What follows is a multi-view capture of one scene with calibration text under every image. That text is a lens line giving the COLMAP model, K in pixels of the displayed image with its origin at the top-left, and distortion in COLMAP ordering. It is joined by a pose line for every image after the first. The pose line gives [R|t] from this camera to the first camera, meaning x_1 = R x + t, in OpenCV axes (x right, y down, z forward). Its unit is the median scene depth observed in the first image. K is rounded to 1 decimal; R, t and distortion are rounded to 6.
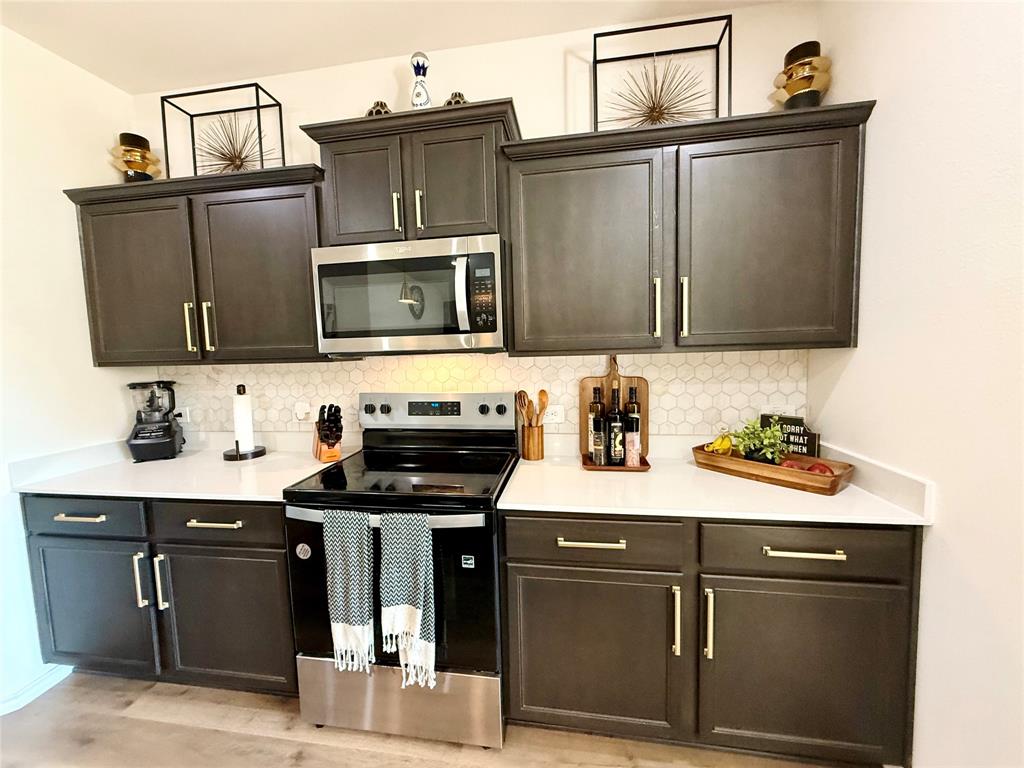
lens RADIAL K [[406.8, 0, 508.8], [0, 406.8, 385.4], [0, 0, 1]] dist [-0.002348, 0.000287]
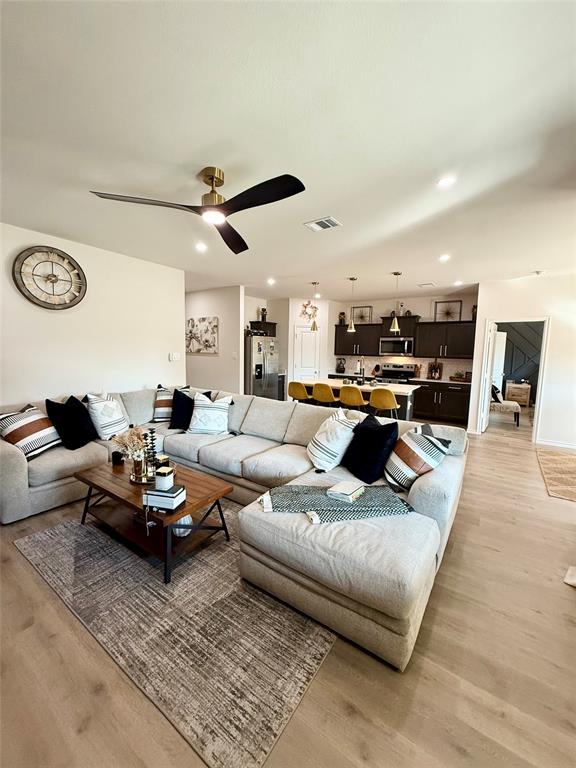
lens RADIAL K [[305.1, 0, 281.4], [0, 305.1, 383.4], [0, 0, 1]] dist [-0.002348, 0.000287]
pose [[0.892751, 0.093608, -0.440719, 0.244480], [-0.081151, 0.995589, 0.047077, 0.223666], [0.443182, -0.006264, 0.896410, -3.409262]]
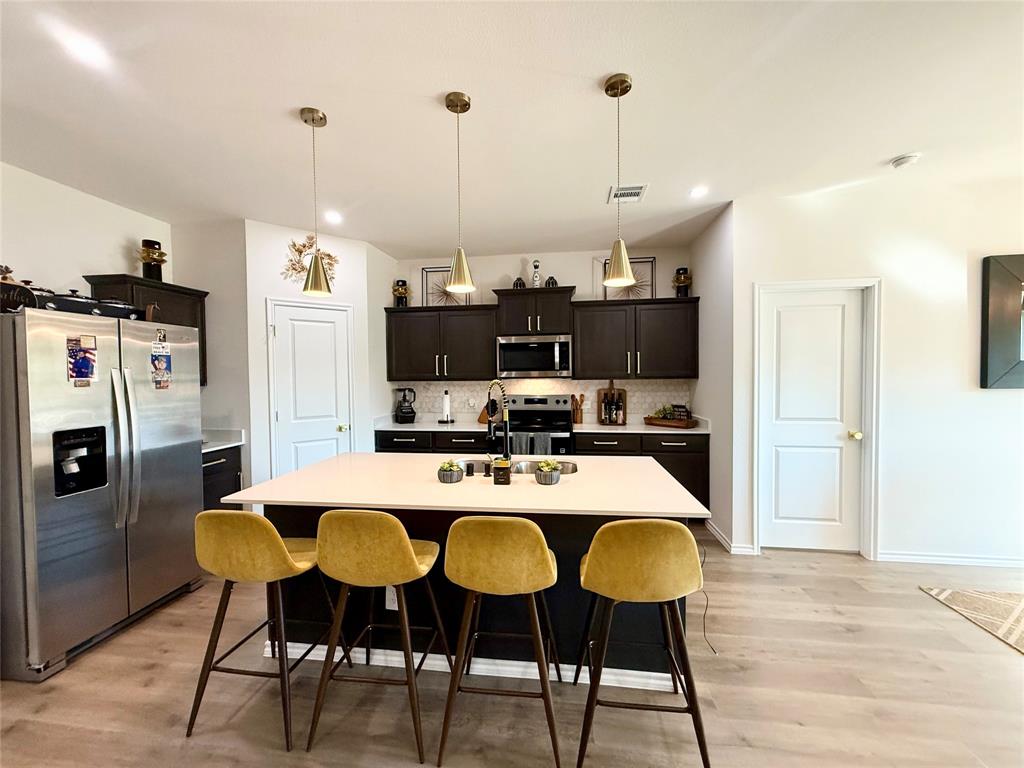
lens RADIAL K [[406.8, 0, 505.4], [0, 406.8, 387.5], [0, 0, 1]] dist [-0.002348, 0.000287]
pose [[0.999798, 0.016998, 0.010742, -0.411344], [-0.016392, 0.998394, -0.054221, 0.114143], [-0.011646, 0.054034, 0.998471, -1.437261]]
